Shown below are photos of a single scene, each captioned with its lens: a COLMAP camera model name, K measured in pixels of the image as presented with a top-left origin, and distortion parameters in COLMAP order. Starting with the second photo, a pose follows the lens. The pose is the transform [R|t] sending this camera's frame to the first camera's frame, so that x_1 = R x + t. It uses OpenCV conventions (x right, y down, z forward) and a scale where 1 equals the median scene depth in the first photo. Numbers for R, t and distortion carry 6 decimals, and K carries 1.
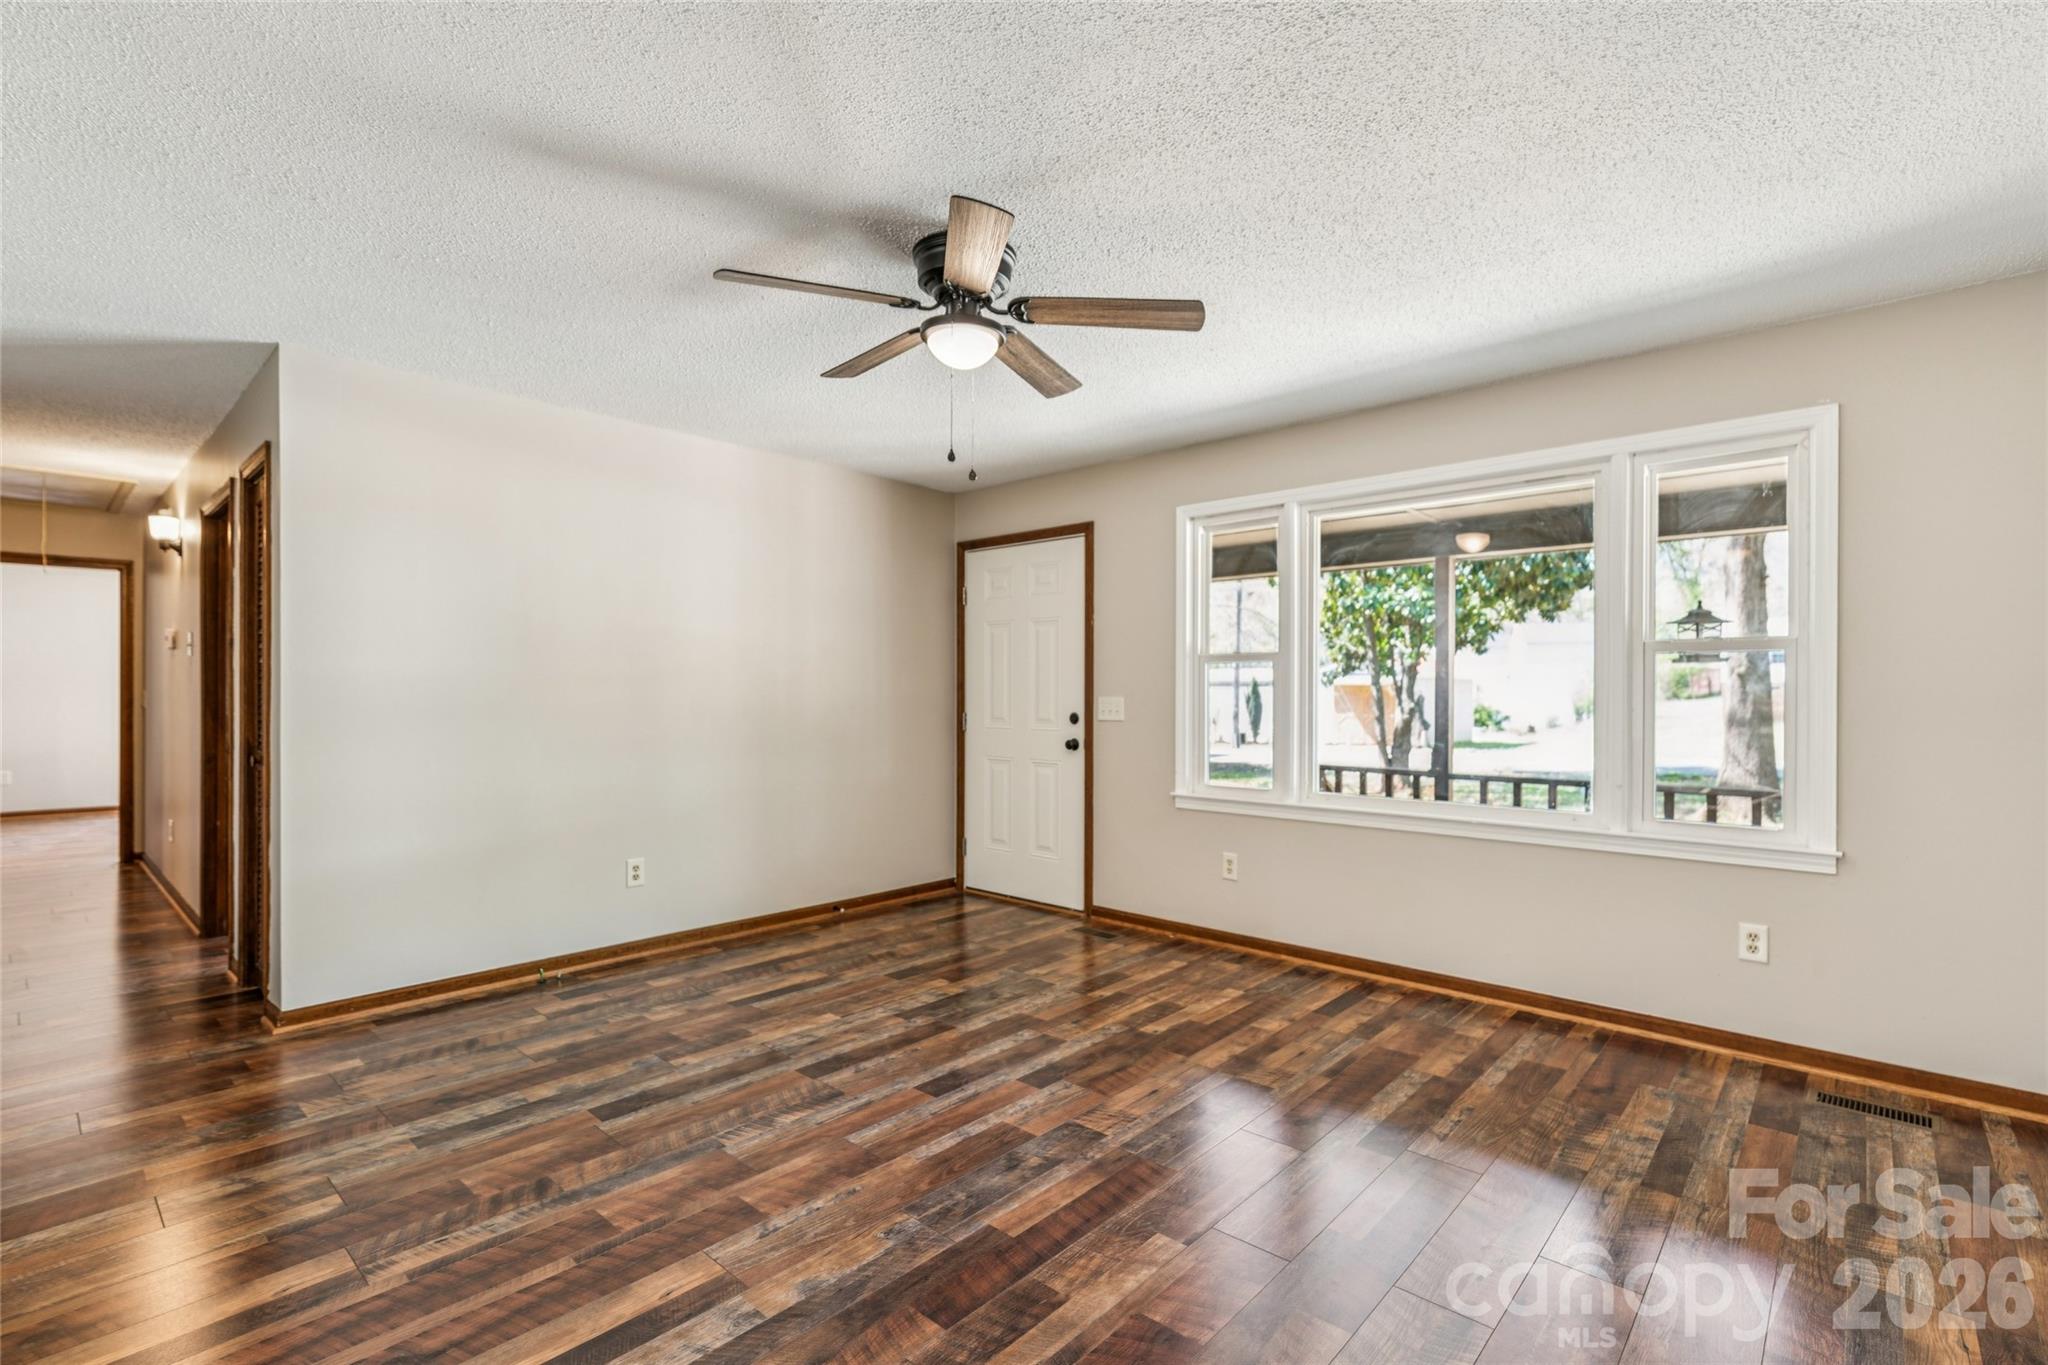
lens RADIAL K [[919.8, 0, 1029.9], [0, 919.8, 691.9], [0, 0, 1]] dist [0.001419, 0.000404]
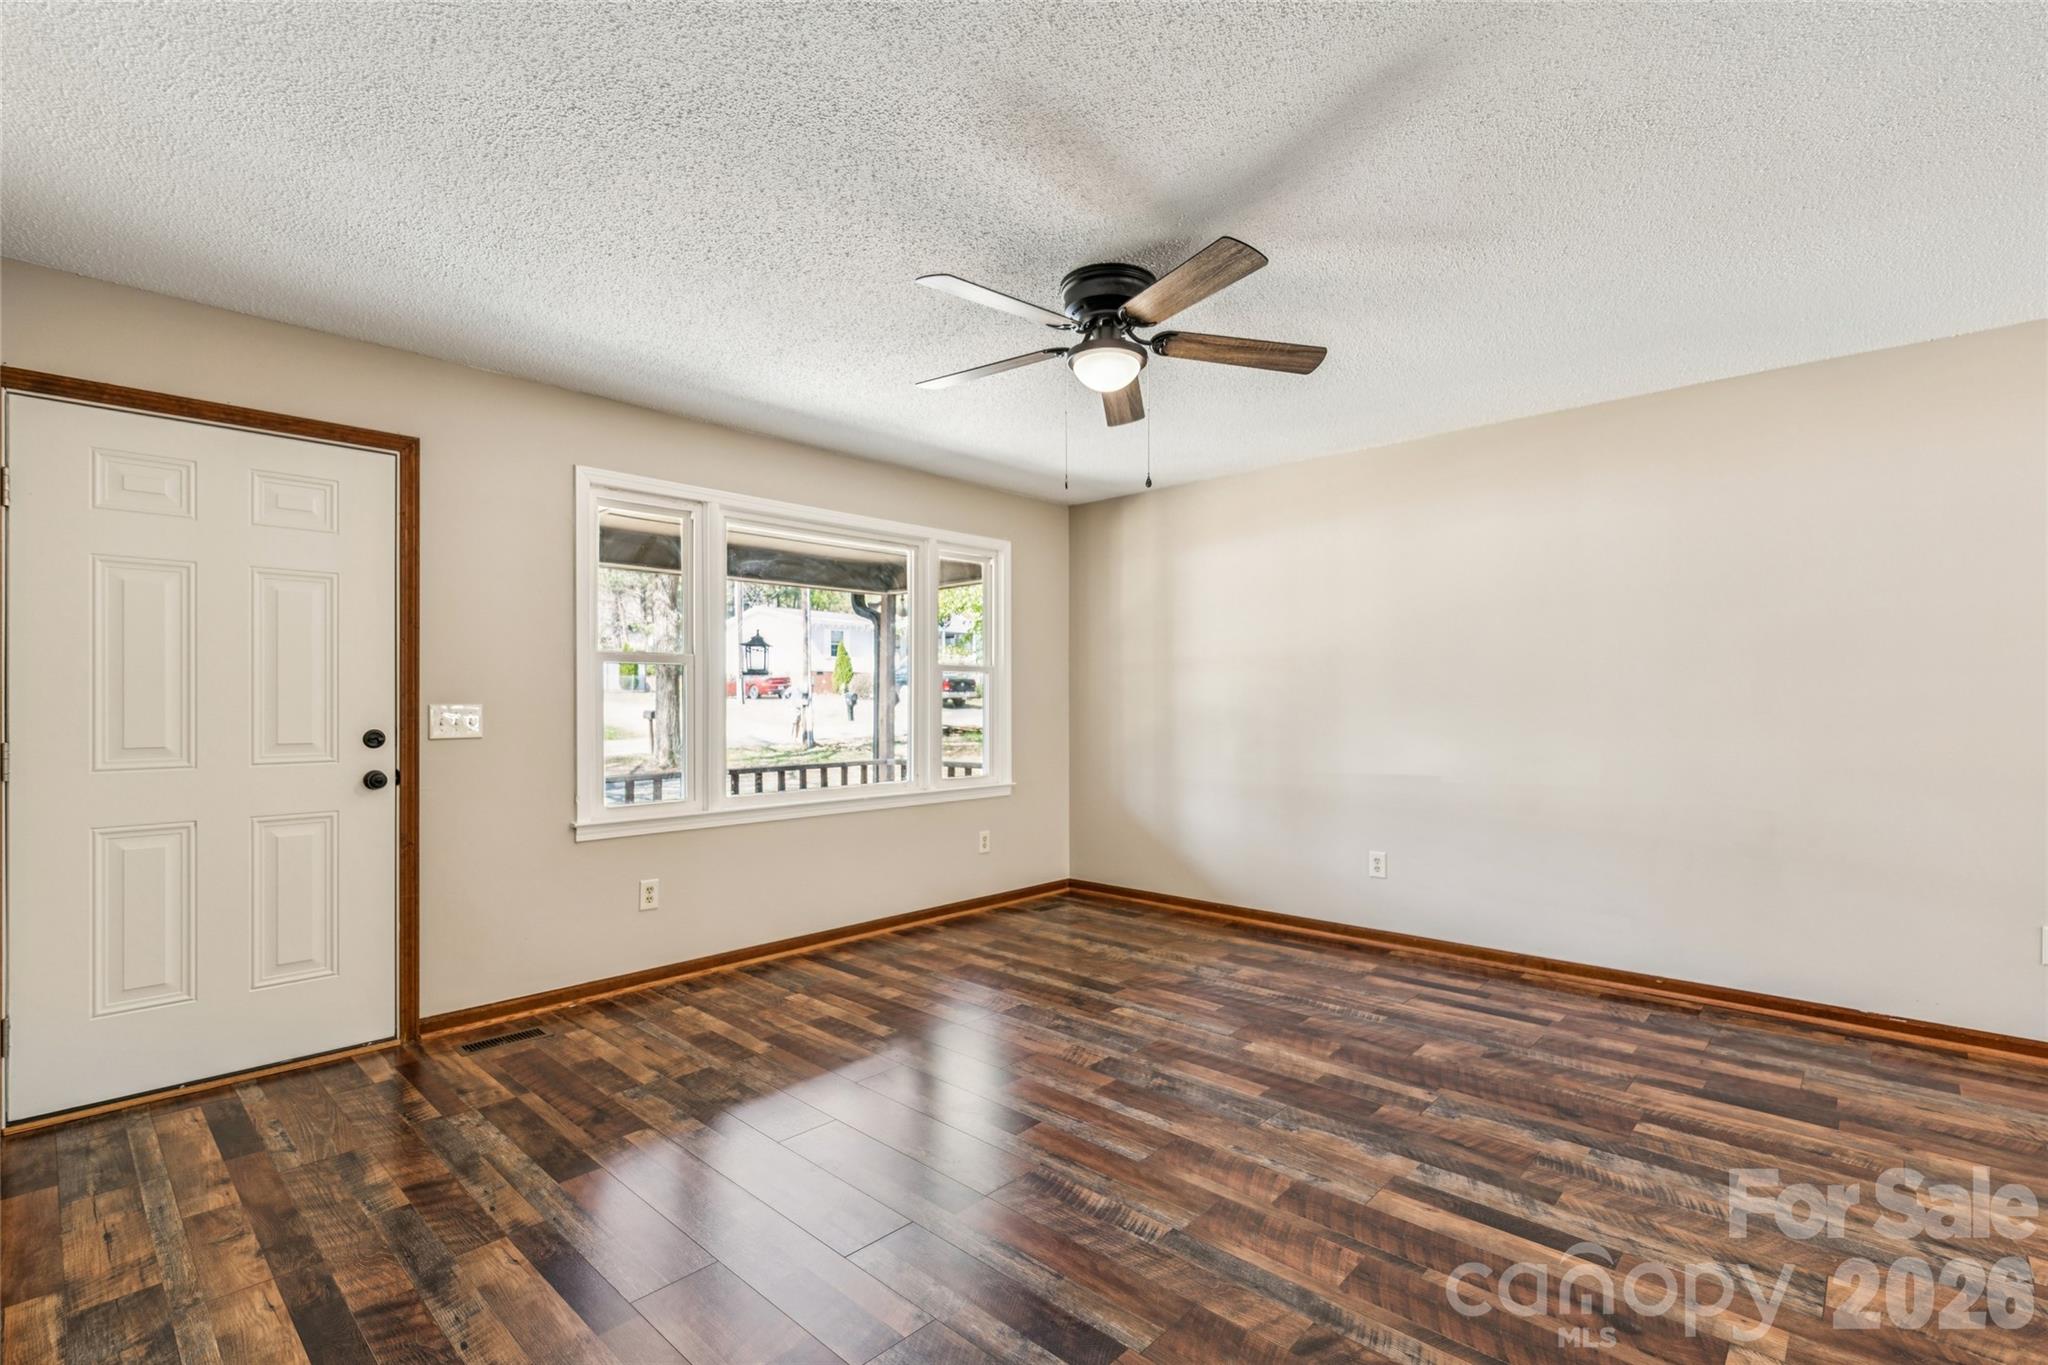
lens RADIAL K [[924.4, 0, 1018.9], [0, 924.4, 695.3], [0, 0, 1]] dist [0.001242, 0.000232]
pose [[0.025386, 0.001826, 0.999676, -0.827477], [-0.001220, 0.999998, -0.001796, -0.000720], [-0.999677, -0.001174, 0.025388, 0.777259]]
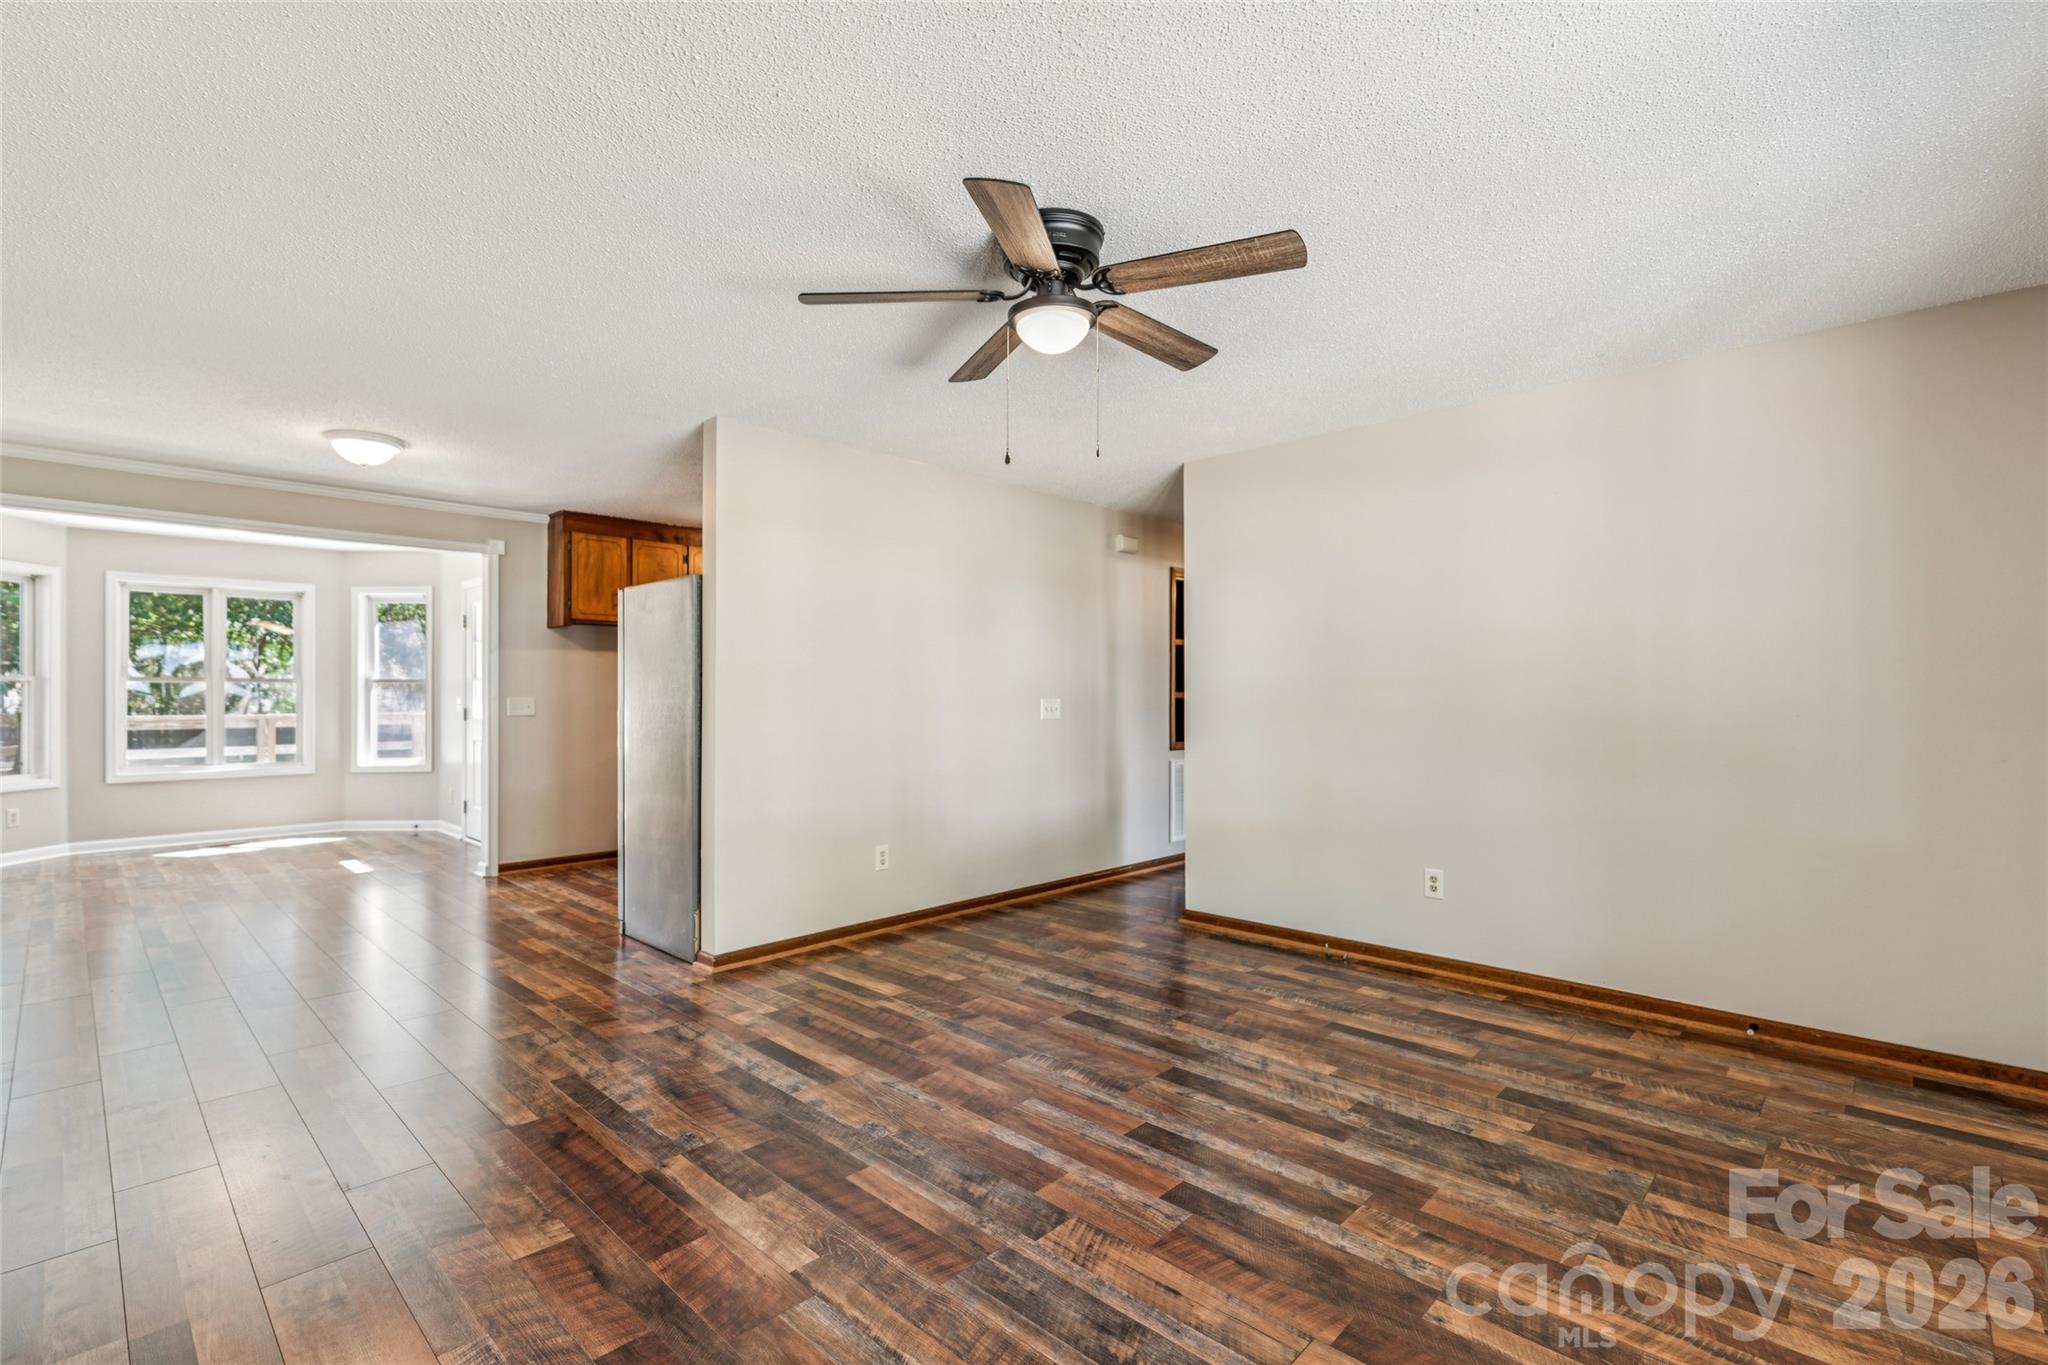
lens RADIAL K [[919.8, 0, 1029.9], [0, 919.8, 691.9], [0, 0, 1]] dist [0.001419, 0.000404]
pose [[-0.024031, -0.008528, -0.999675, 0.637458], [0.003237, 0.999958, -0.008608, 0.005798], [0.999706, -0.003443, -0.024002, 0.723732]]
